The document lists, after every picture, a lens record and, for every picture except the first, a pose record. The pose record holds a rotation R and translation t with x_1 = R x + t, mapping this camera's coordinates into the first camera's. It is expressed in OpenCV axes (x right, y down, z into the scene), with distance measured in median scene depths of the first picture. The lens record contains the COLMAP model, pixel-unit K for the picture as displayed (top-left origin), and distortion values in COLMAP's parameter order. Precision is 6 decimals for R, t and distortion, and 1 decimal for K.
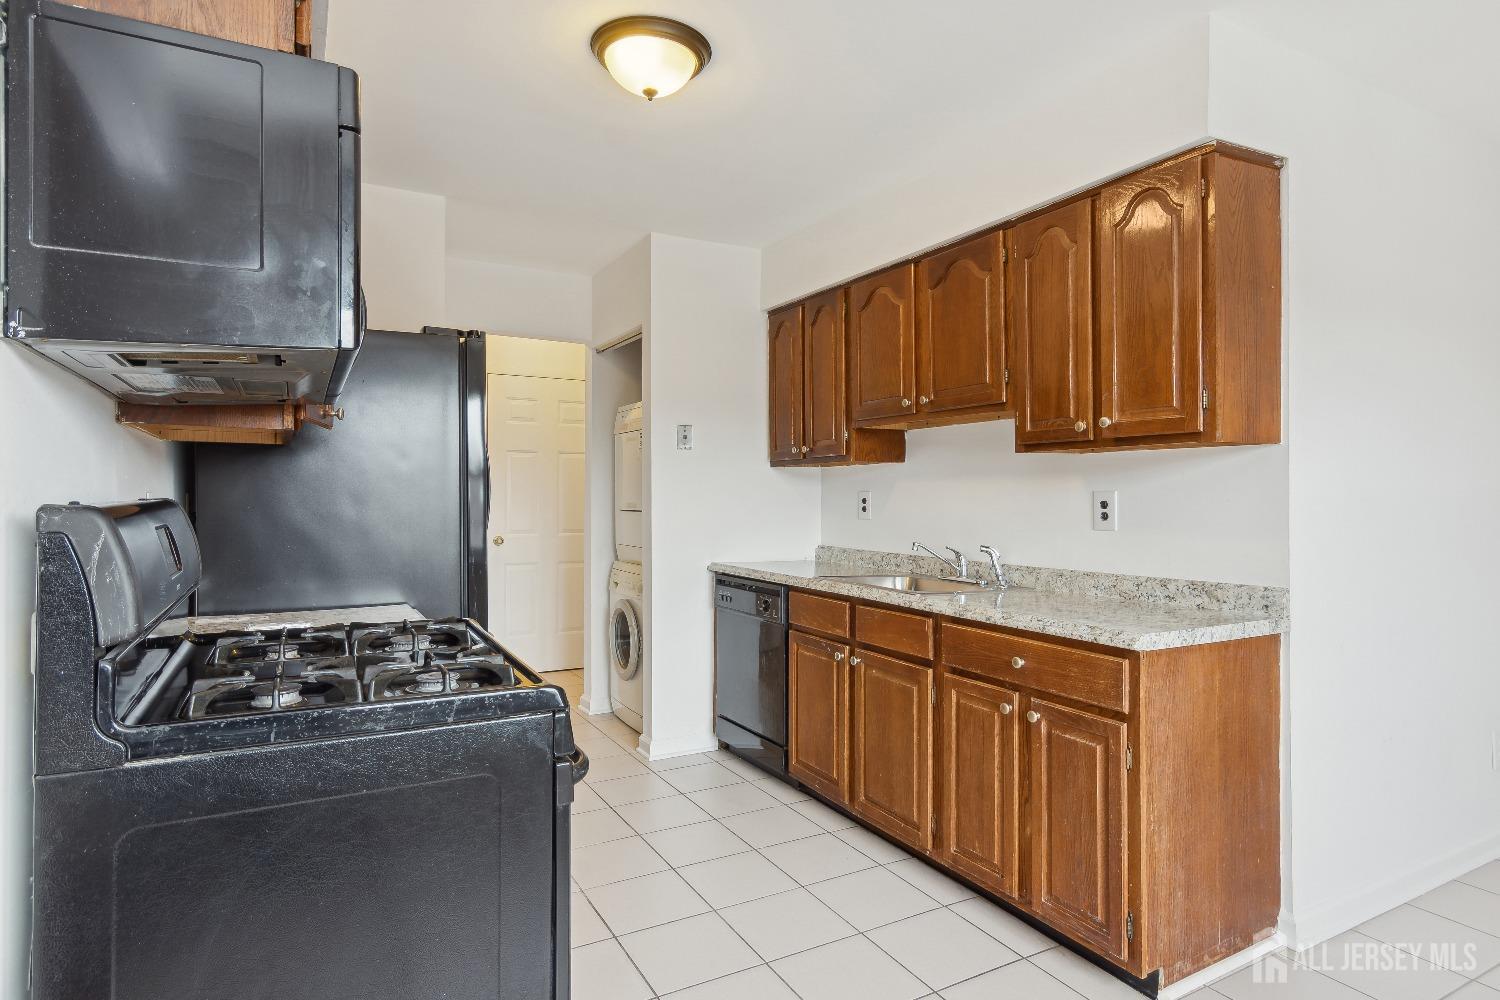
lens RADIAL K [[841.3, 0, 743.4], [0, 841.3, 487.2], [0, 0, 1]] dist [0.019549, -0.001050]
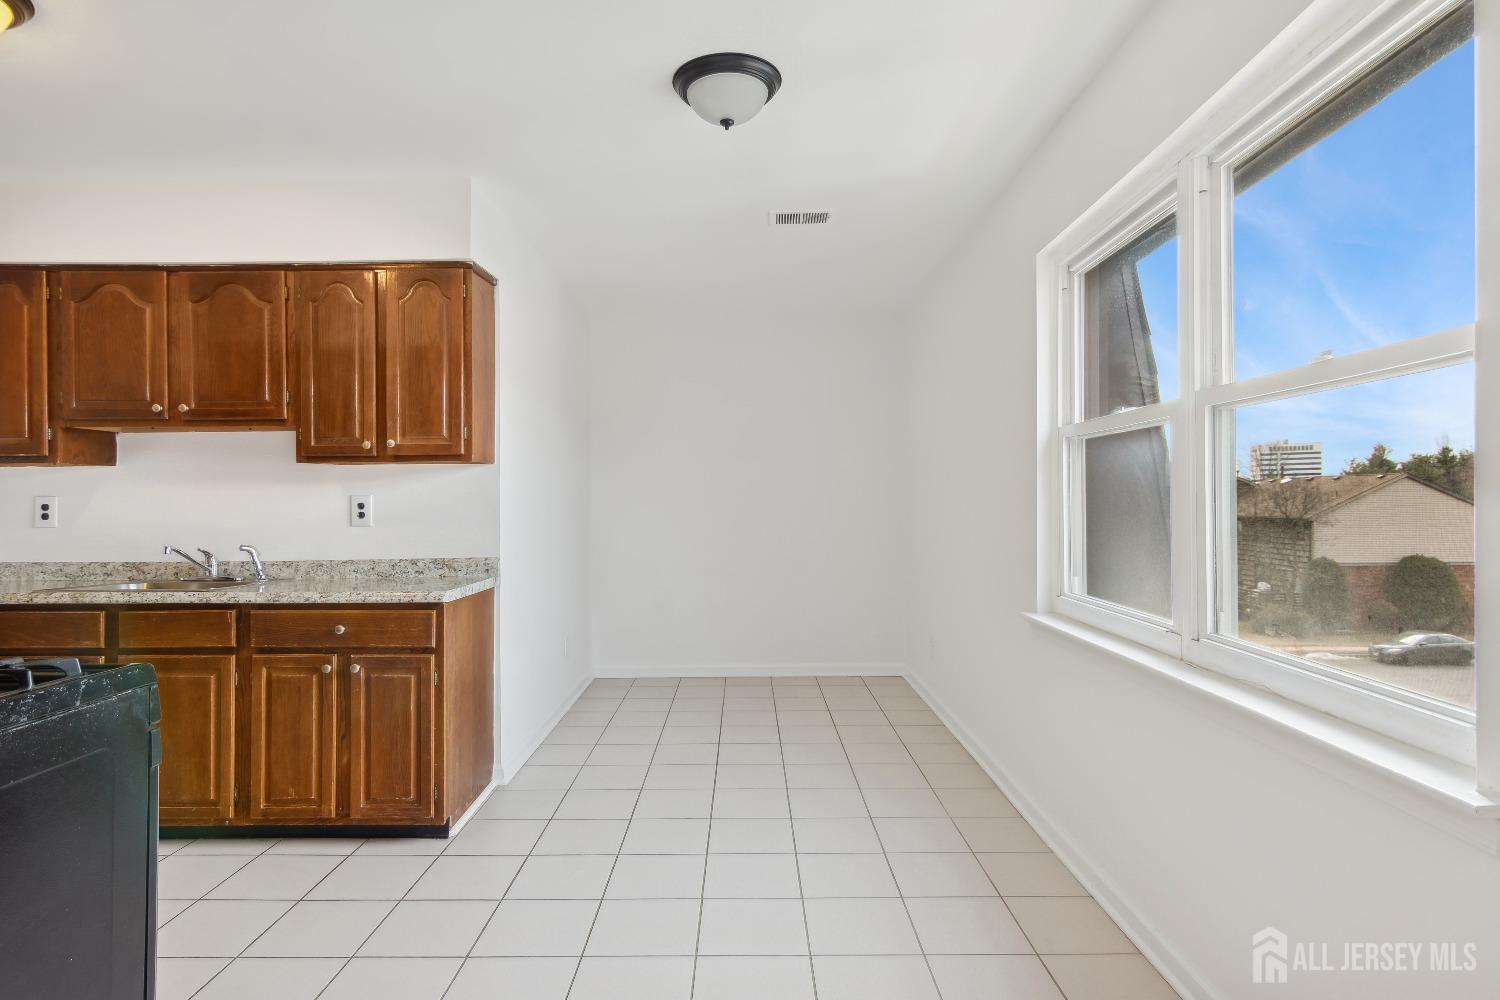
lens RADIAL K [[819.5, 0, 750.5], [0, 819.5, 496.5], [0, 0, 1]] dist [0.014146, -0.001590]
pose [[0.485601, 0.003124, 0.874175, -0.367658], [-0.001583, 0.999995, -0.002695, 0.008510], [-0.874179, -0.000076, 0.485604, -0.111954]]
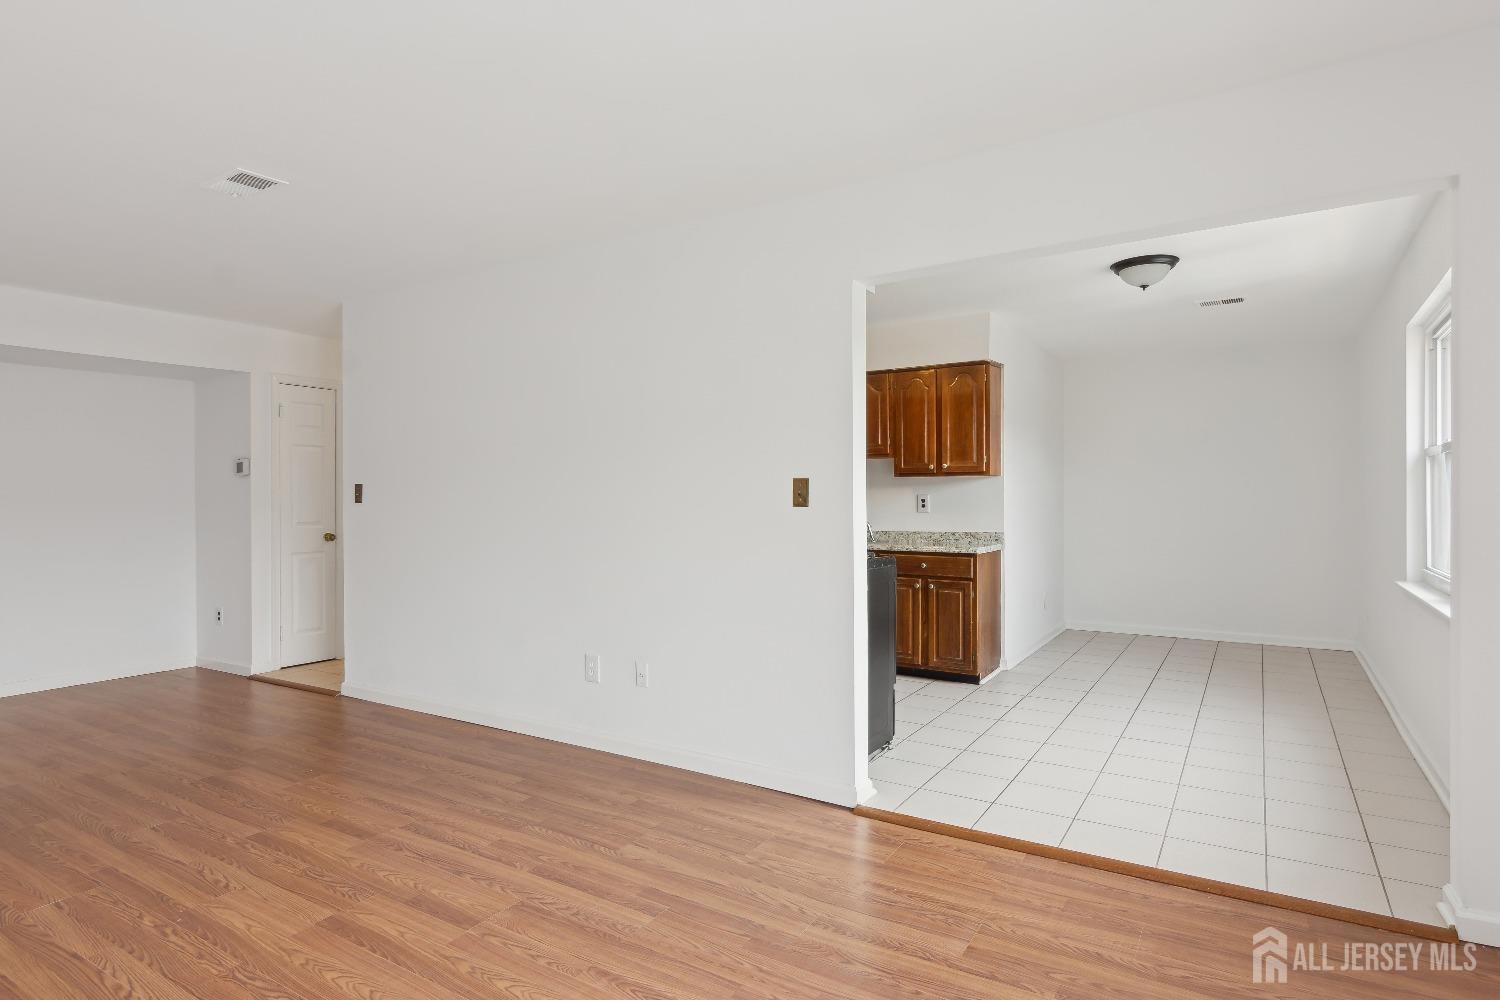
lens RADIAL K [[819.5, 0, 750.5], [0, 819.5, 496.5], [0, 0, 1]] dist [0.014146, -0.001590]
pose [[0.875101, -0.001282, 0.483938, -1.001333], [-0.000812, 0.999991, 0.004116, 0.000993], [-0.483939, -0.003995, 0.875093, -0.654344]]
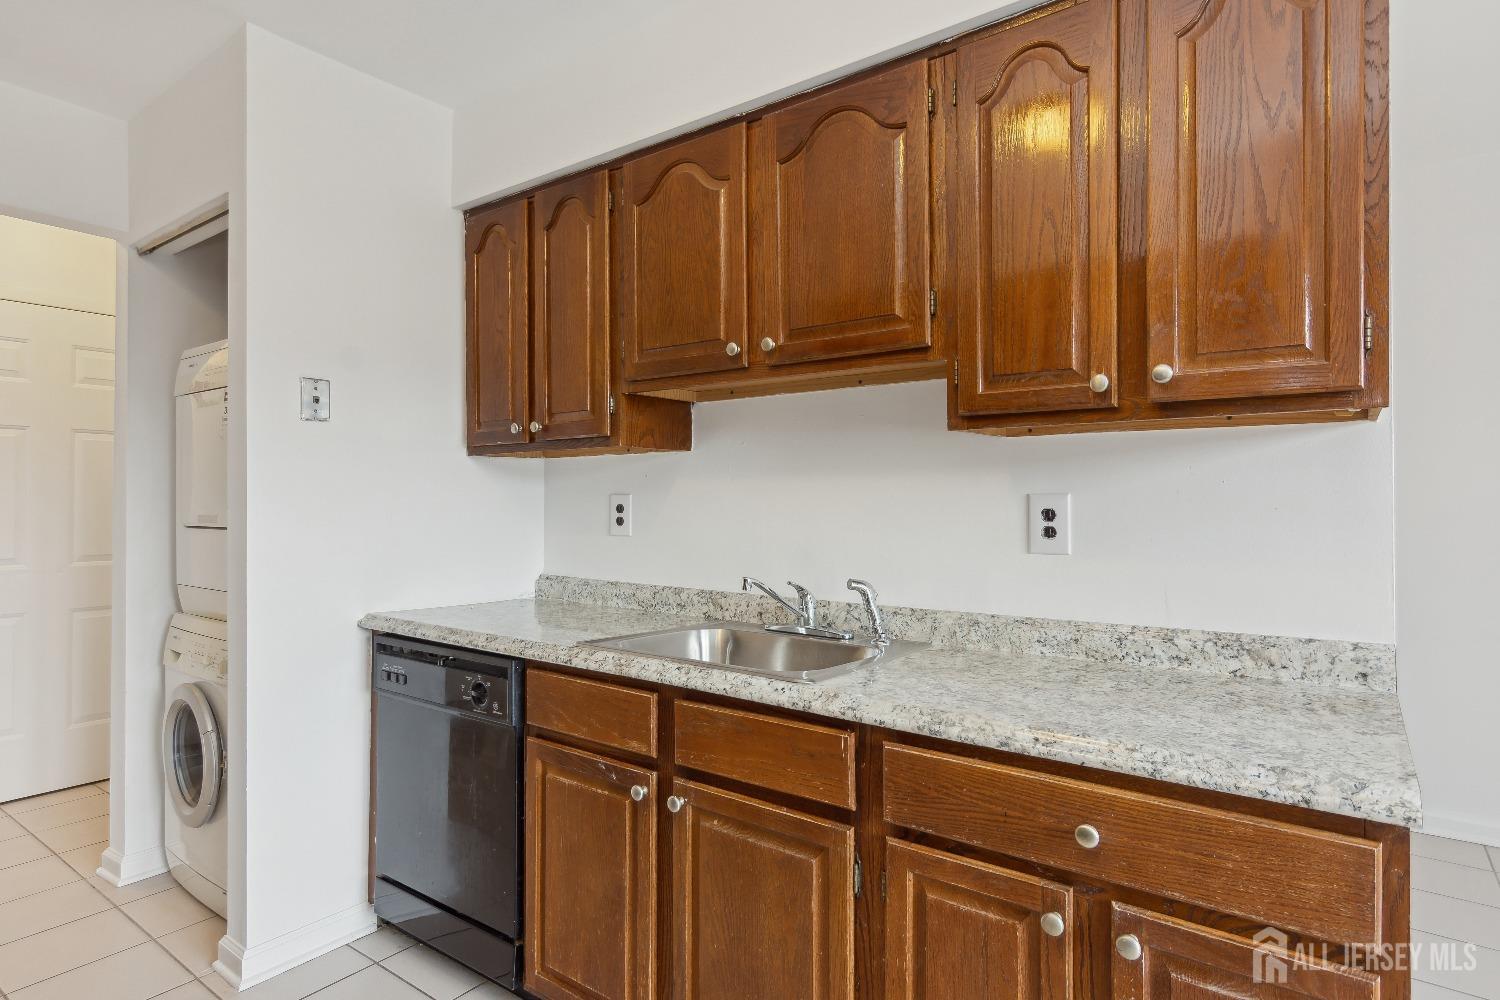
lens RADIAL K [[819.5, 0, 750.5], [0, 819.5, 496.5], [0, 0, 1]] dist [0.014146, -0.001590]
pose [[0.908015, 0.001185, 0.418935, -0.049415], [-0.003421, 0.999984, 0.004585, 0.004360], [-0.418923, -0.005596, 0.908005, 0.517219]]
